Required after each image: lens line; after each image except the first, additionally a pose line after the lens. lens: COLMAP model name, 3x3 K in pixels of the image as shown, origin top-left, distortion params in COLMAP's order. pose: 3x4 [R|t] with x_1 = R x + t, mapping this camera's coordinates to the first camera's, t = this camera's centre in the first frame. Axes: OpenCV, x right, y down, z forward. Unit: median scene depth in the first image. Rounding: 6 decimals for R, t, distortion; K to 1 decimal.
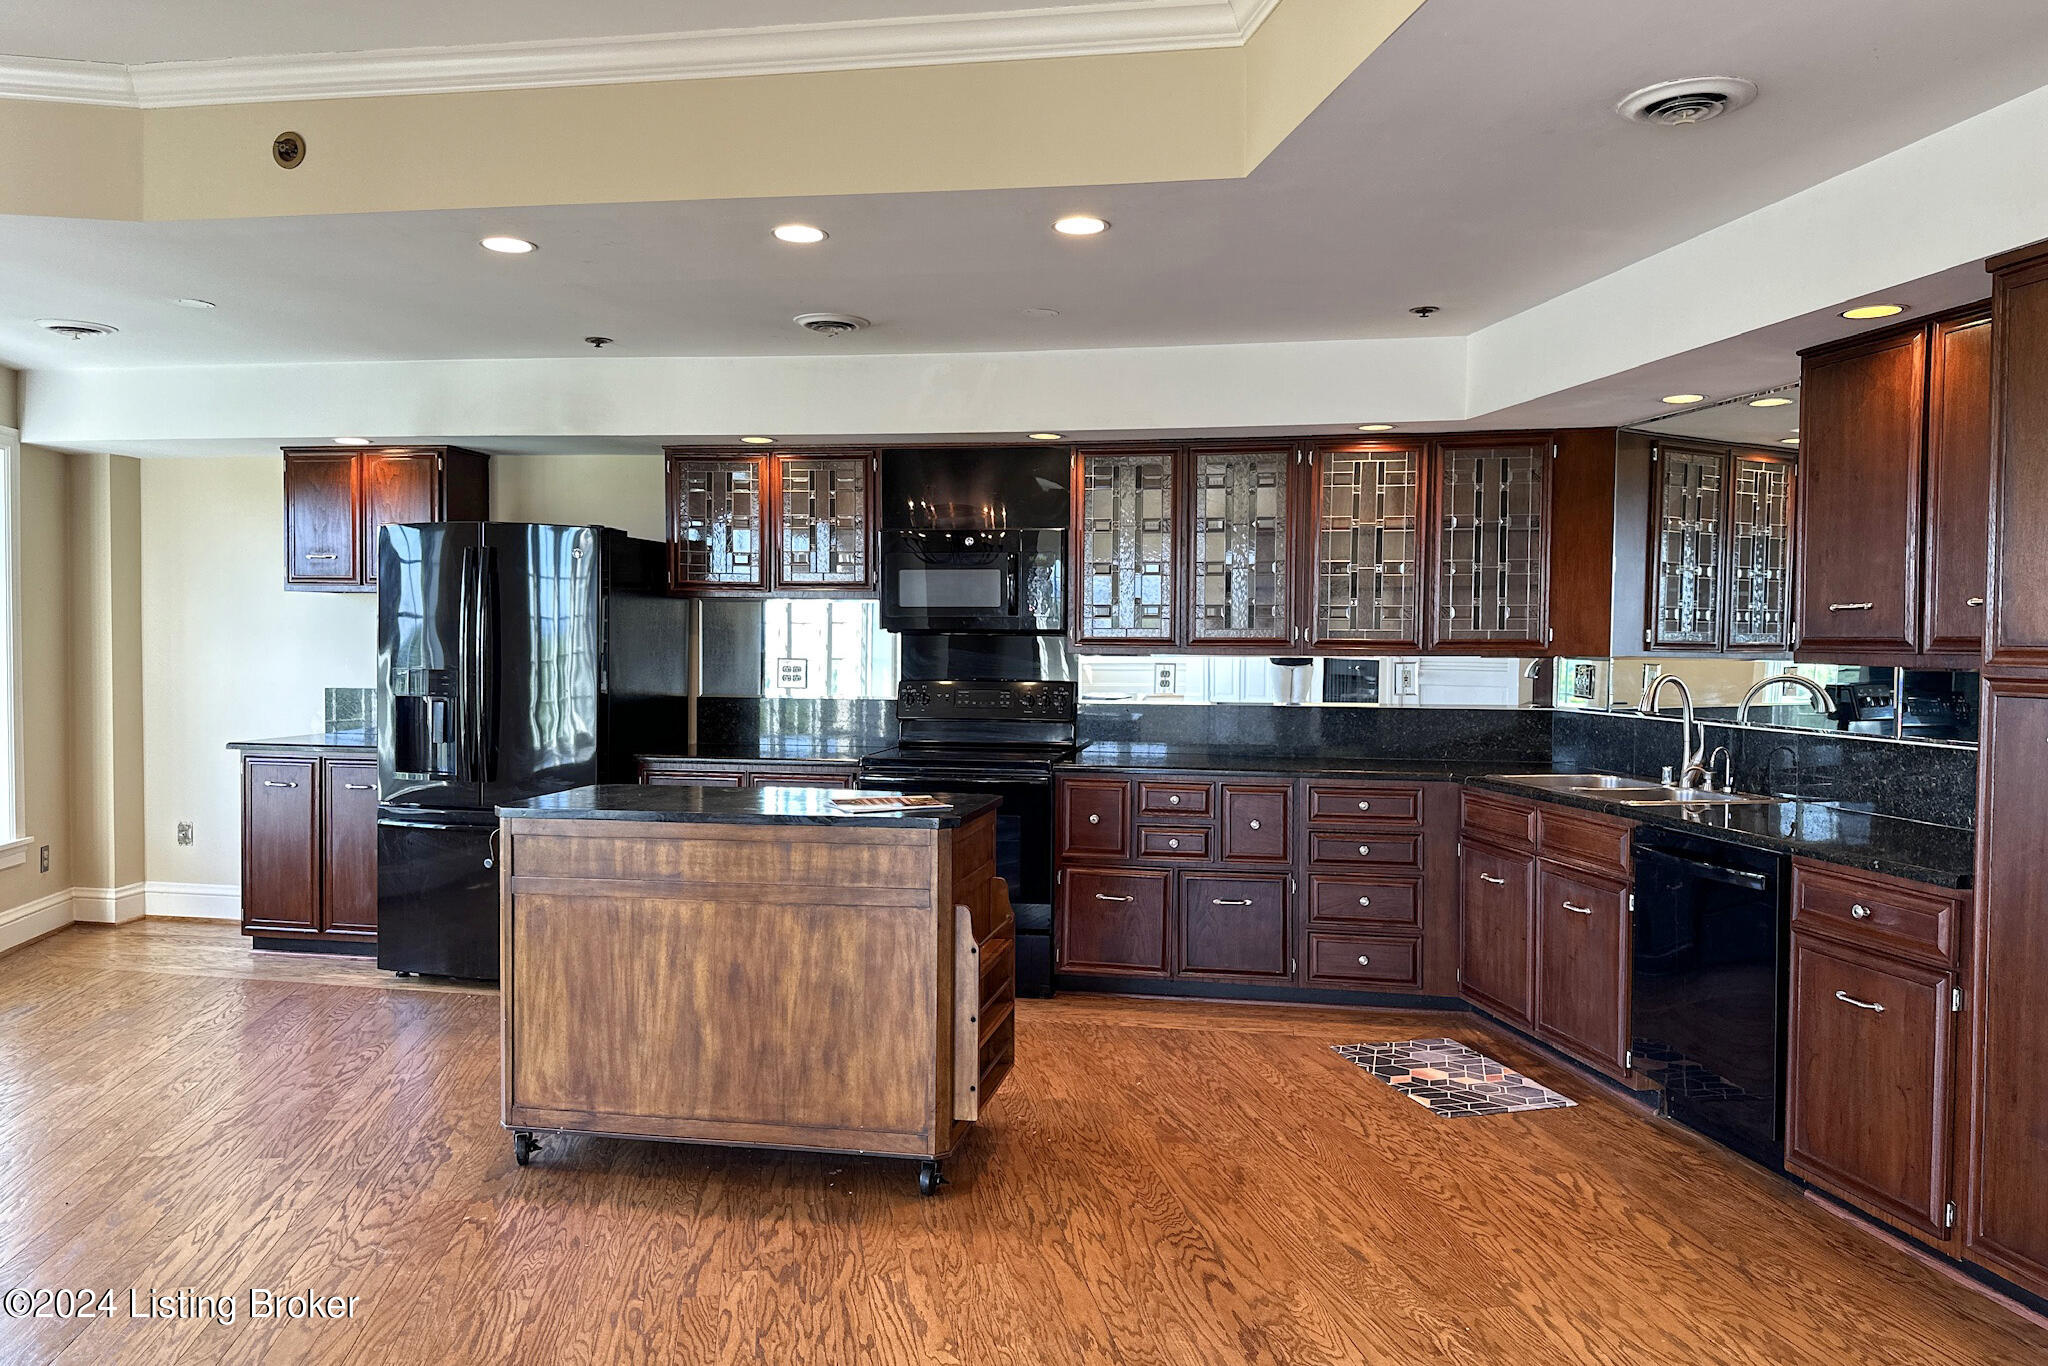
lens RADIAL K [[1443.2, 0, 1033.4], [0, 1443.2, 680.8], [0, 0, 1]] dist [0.188869, -0.294695]
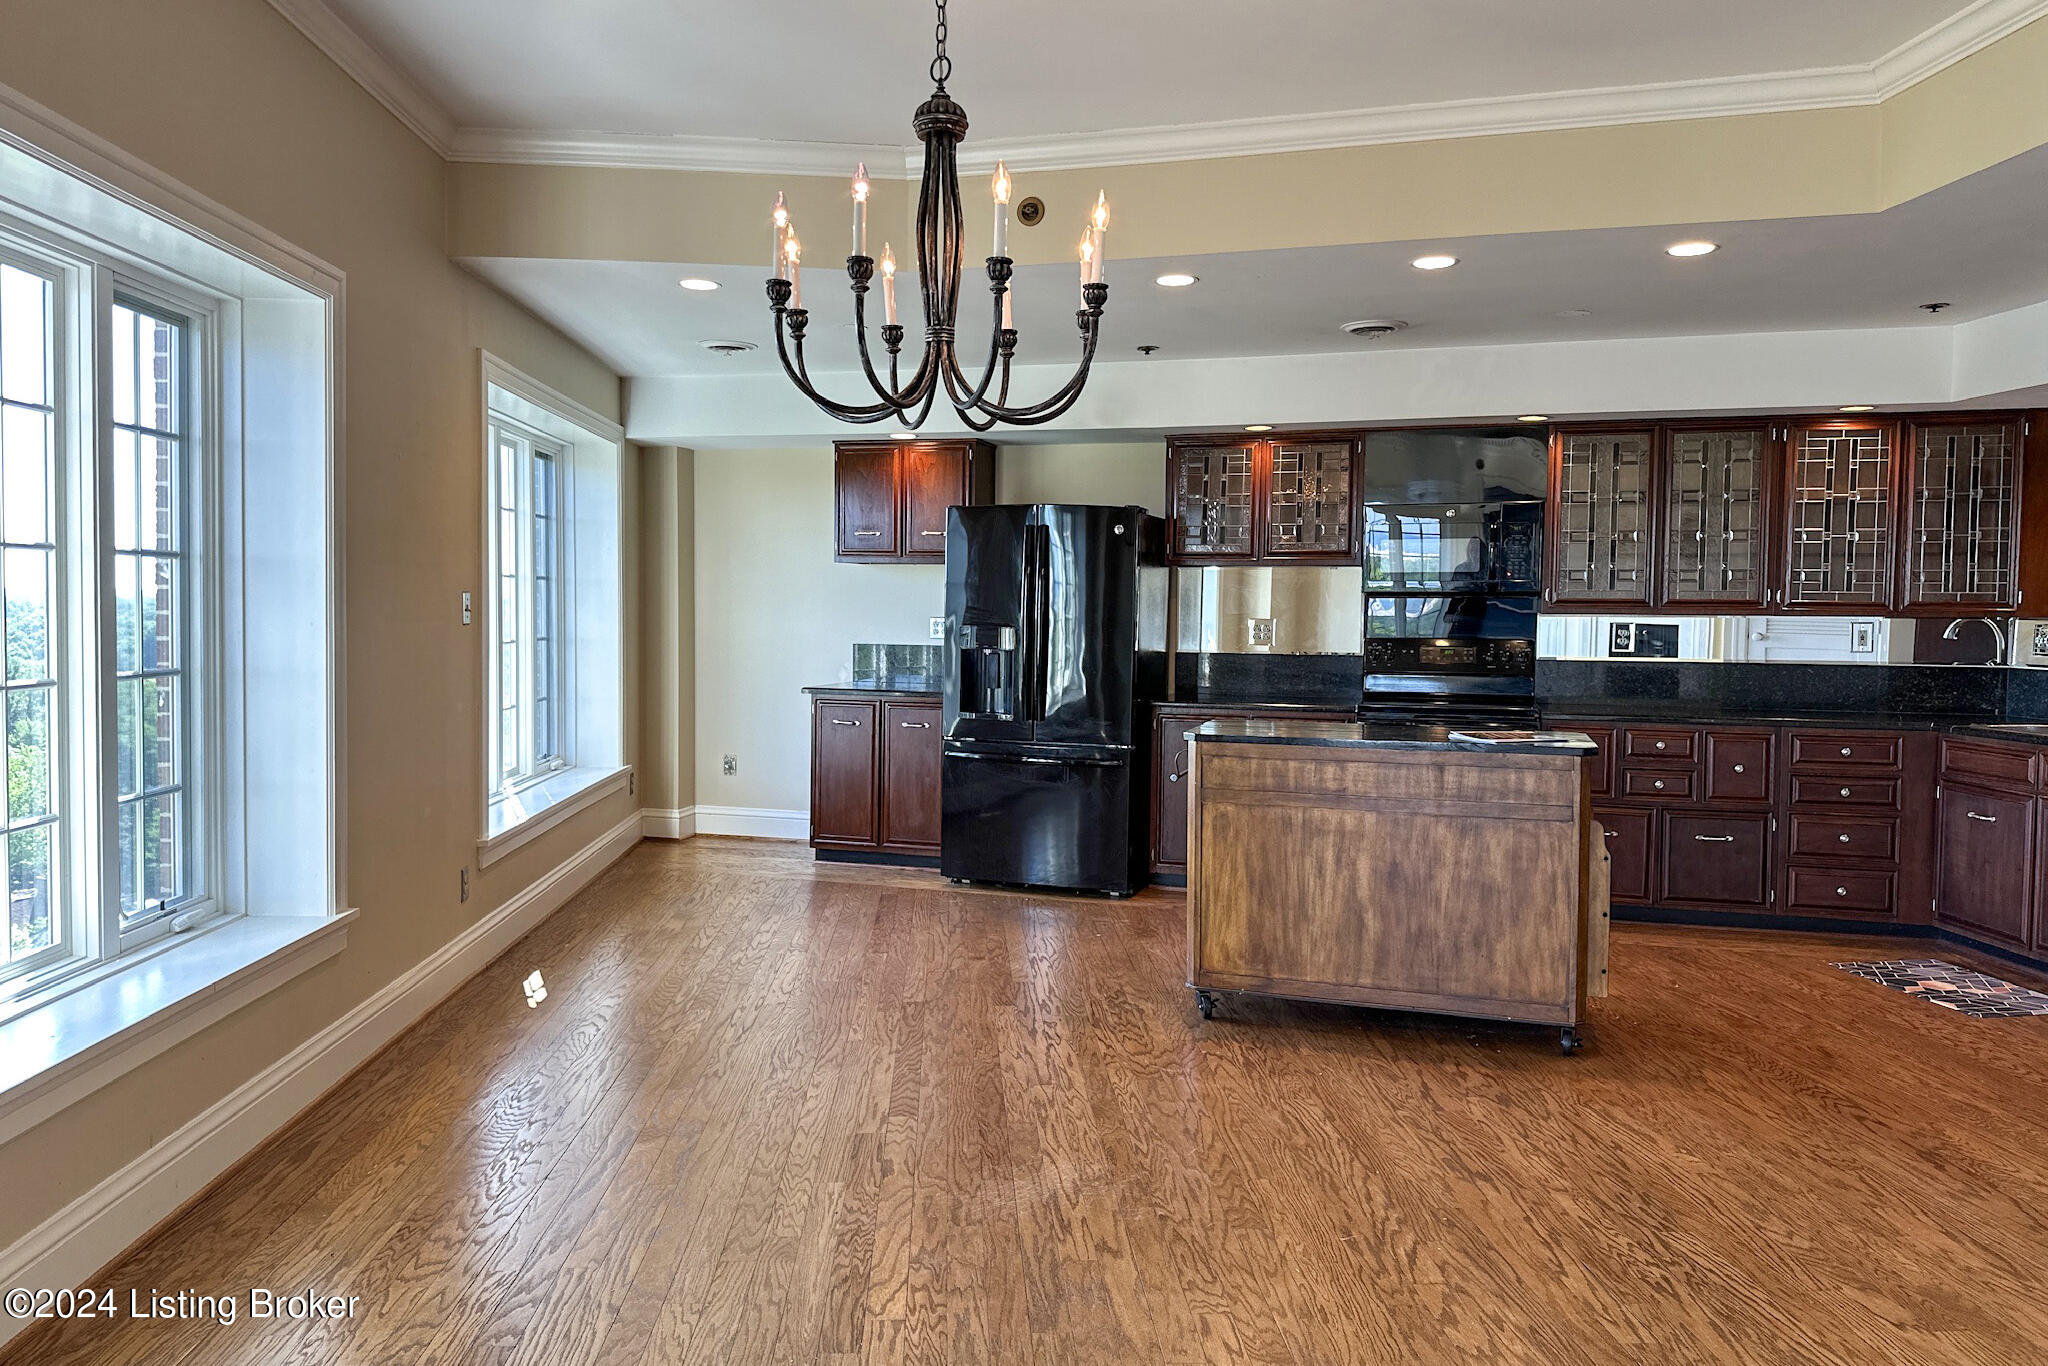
lens RADIAL K [[1457.0, 0, 1015.1], [0, 1457.0, 662.8], [0, 0, 1]] dist [0.133453, -0.181567]
pose [[0.993814, 0.006148, -0.110885, -0.374607], [-0.005111, 0.999941, 0.009630, 0.014632], [0.110938, -0.009004, 0.993787, -0.256634]]
